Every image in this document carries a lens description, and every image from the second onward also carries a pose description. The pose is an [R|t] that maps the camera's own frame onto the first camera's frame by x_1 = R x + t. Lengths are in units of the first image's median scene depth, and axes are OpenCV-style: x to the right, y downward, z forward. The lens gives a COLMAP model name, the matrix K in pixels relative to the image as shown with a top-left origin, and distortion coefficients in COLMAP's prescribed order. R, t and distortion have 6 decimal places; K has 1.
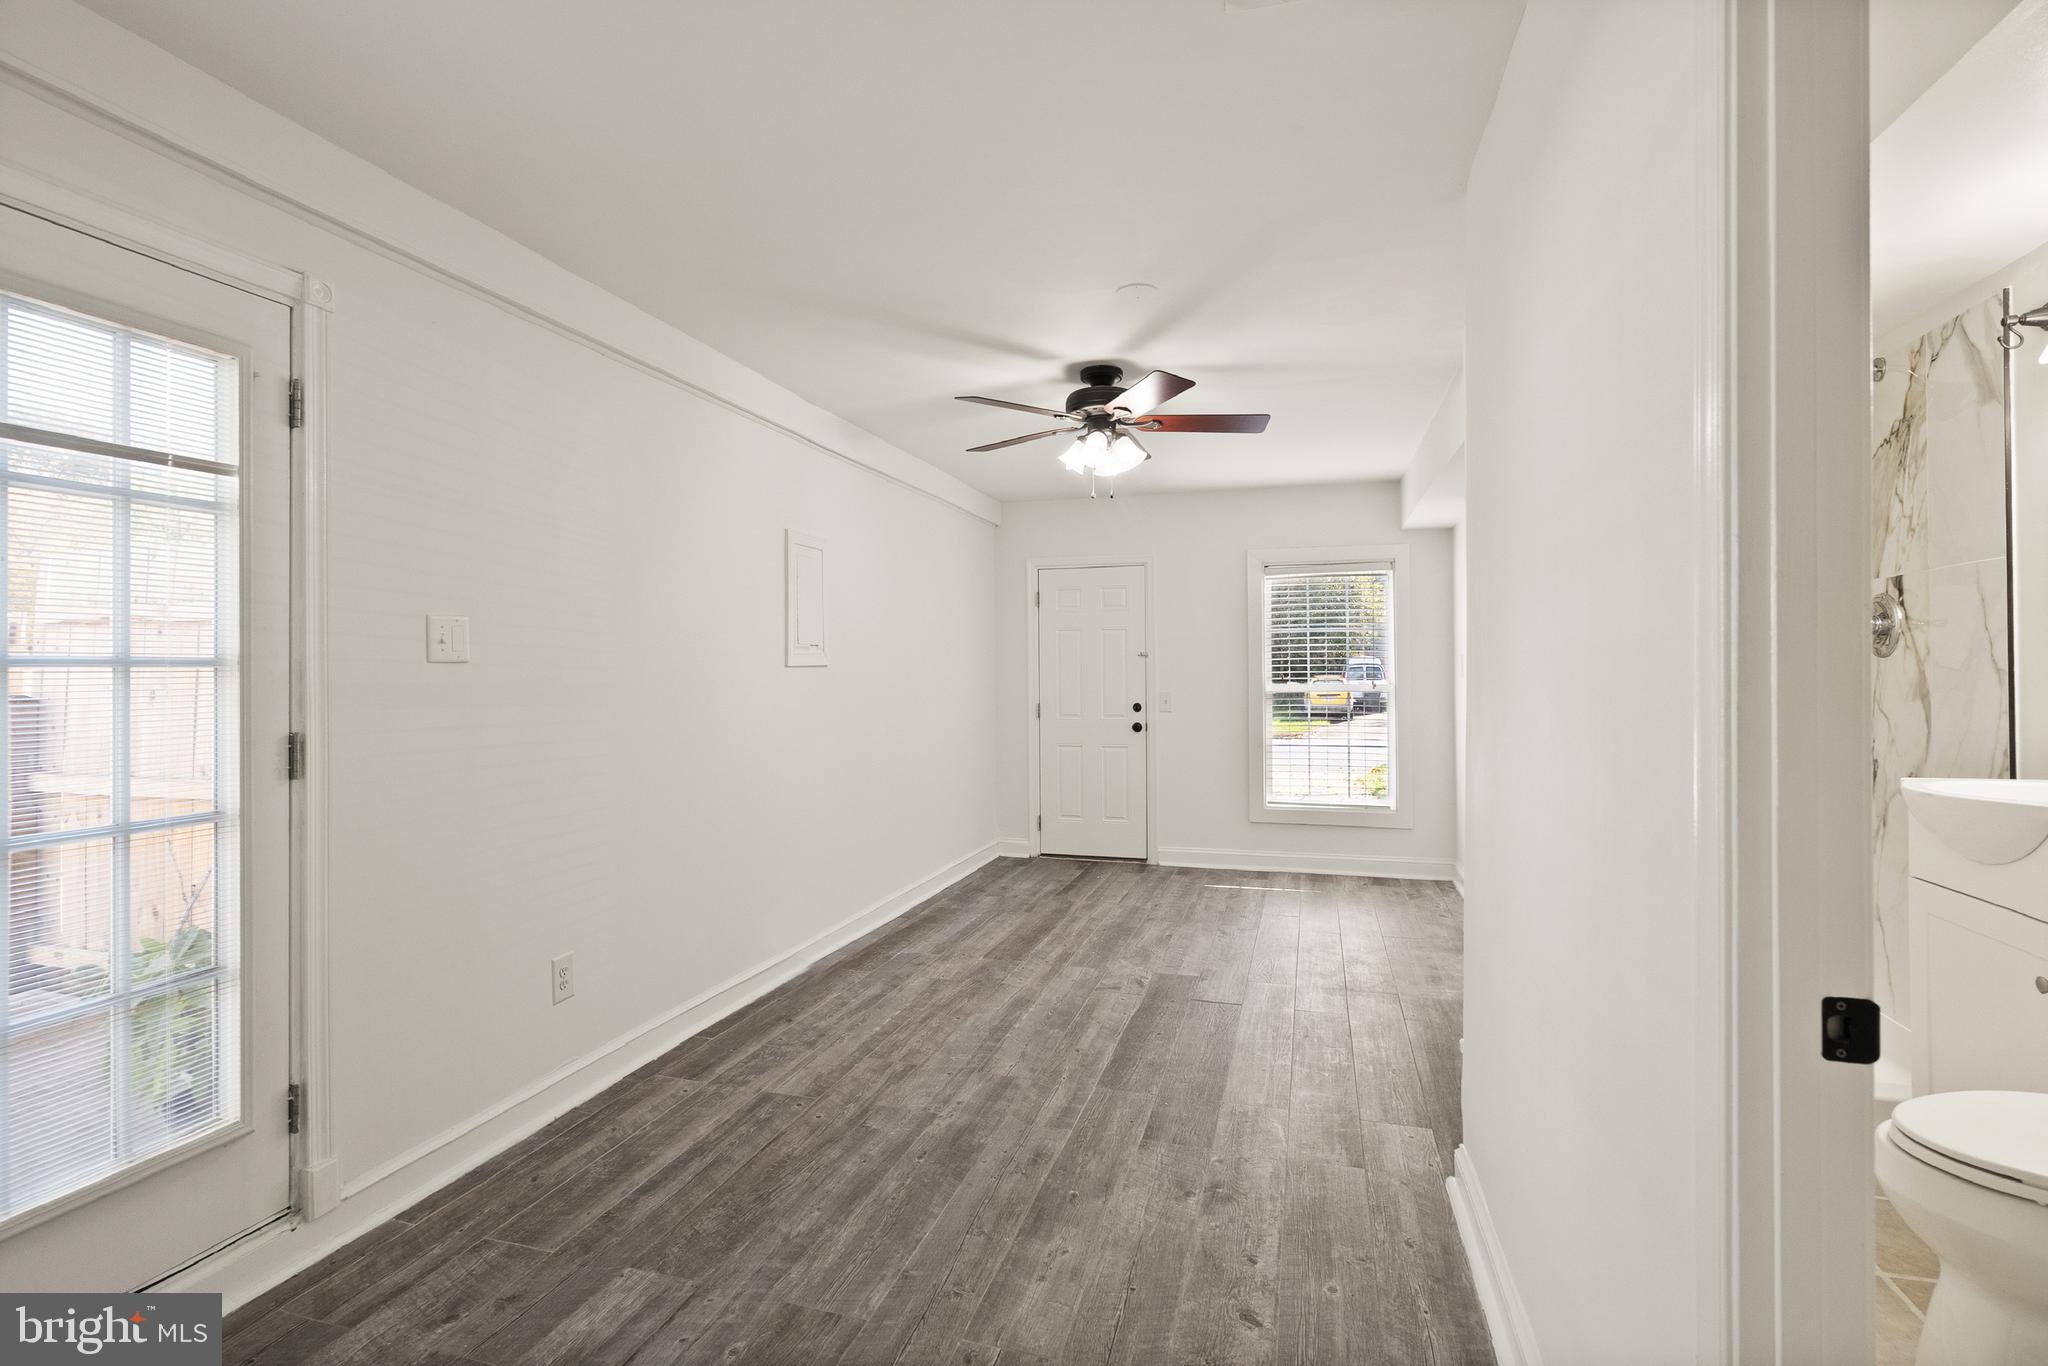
lens RADIAL K [[960.0, 0, 1011.7], [0, 960.0, 674.0], [0, 0, 1]] dist [-0.005058, 0.001953]
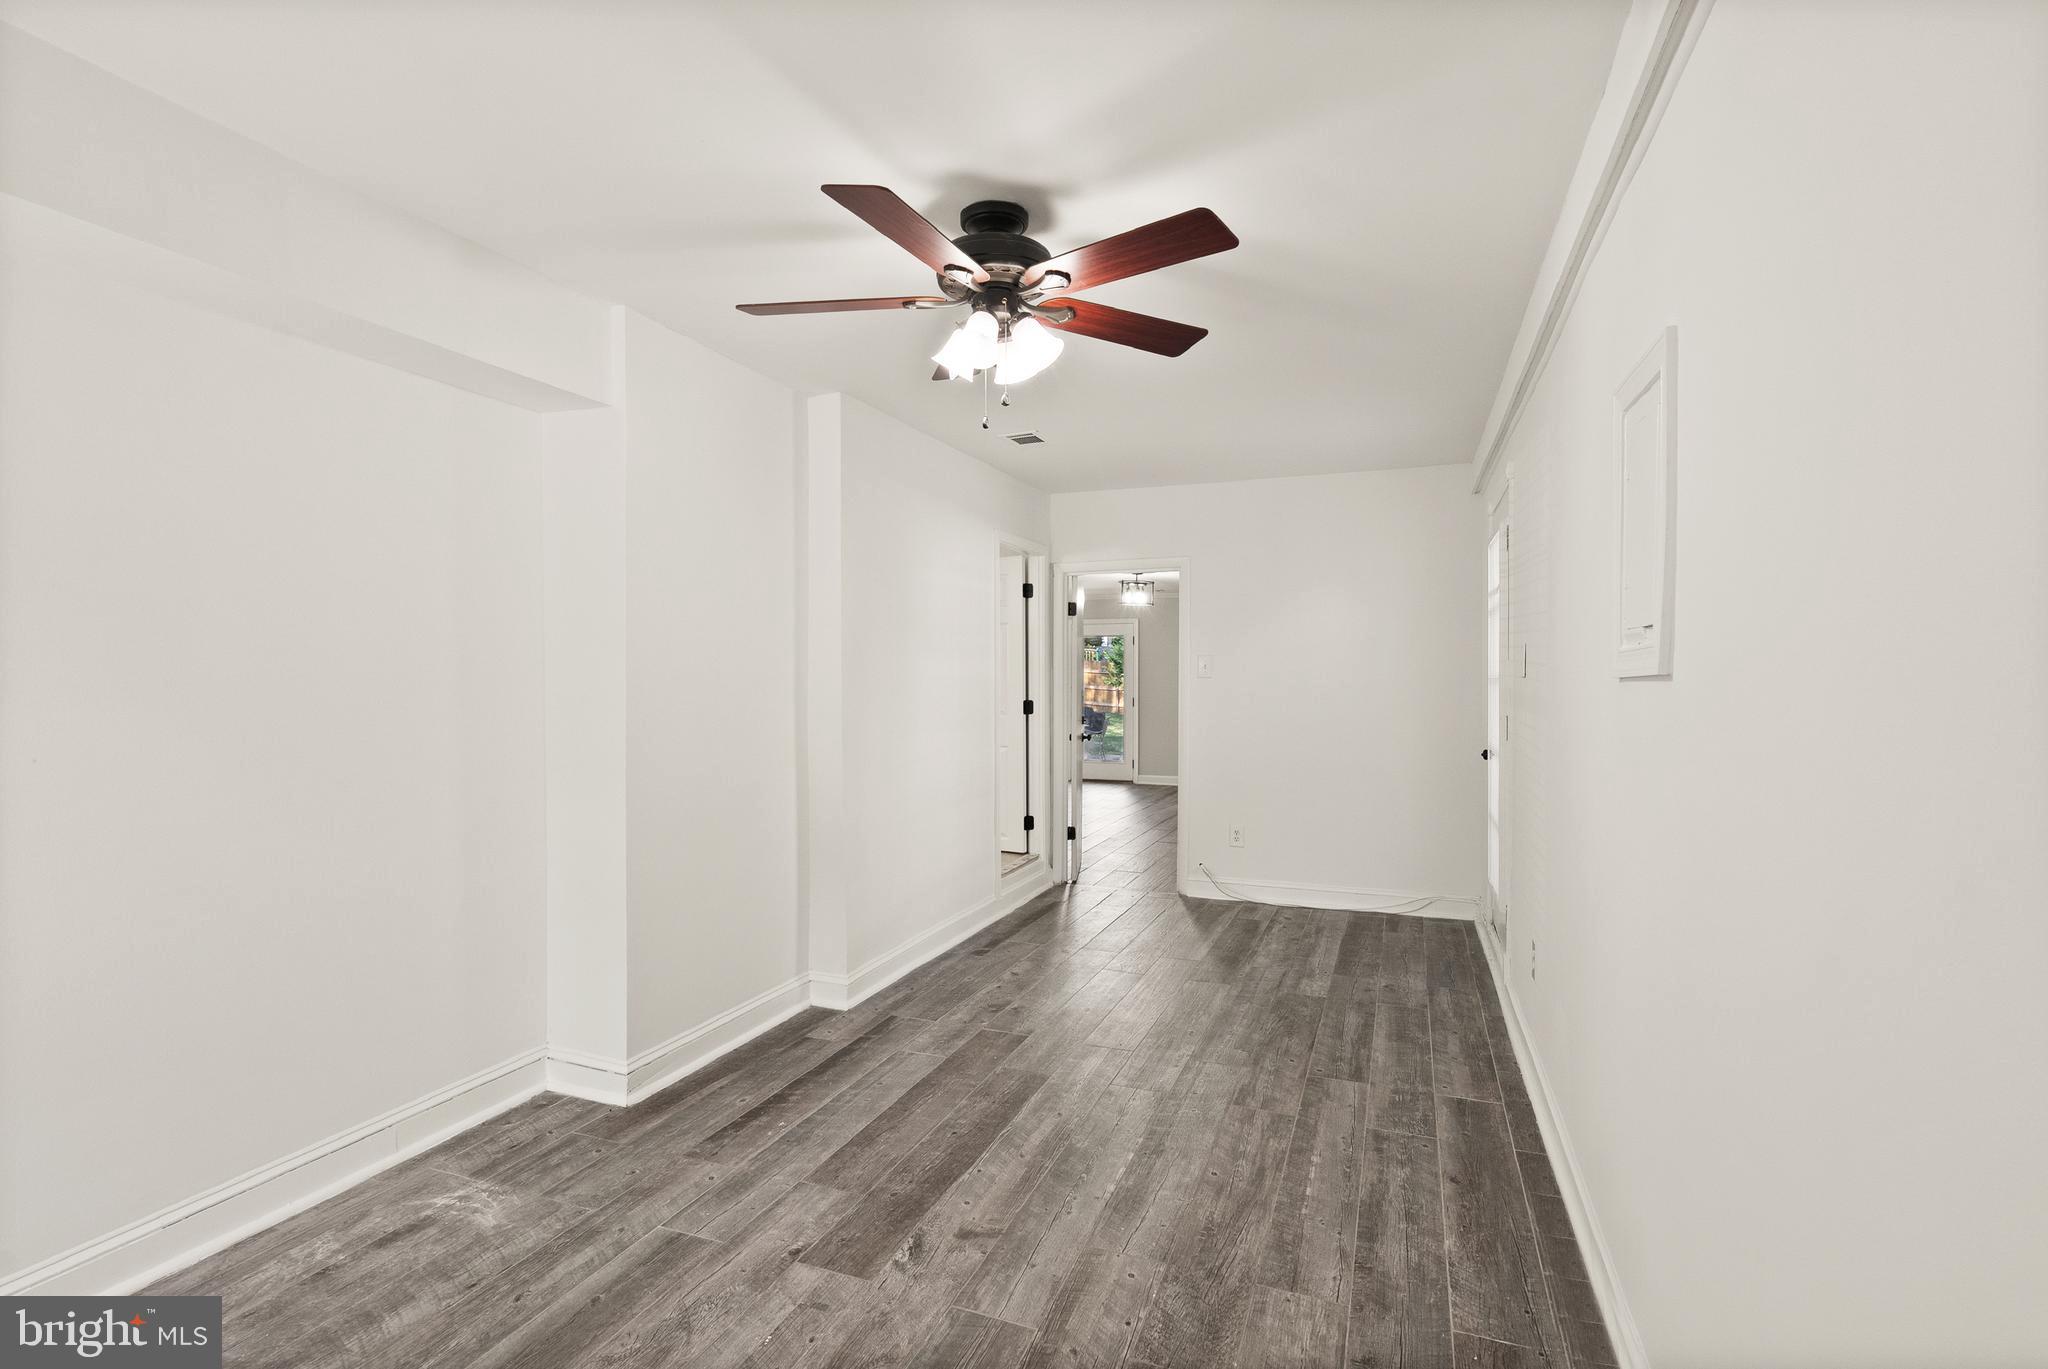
lens RADIAL K [[960.0, 0, 1024.7], [0, 960.0, 684.4], [0, 0, 1]] dist [-0.005058, 0.001953]
pose [[-0.997331, 0.002783, 0.072964, 0.036136], [0.003523, 0.999944, 0.010009, -0.014429], [-0.072932, 0.010240, -0.997284, 1.956220]]
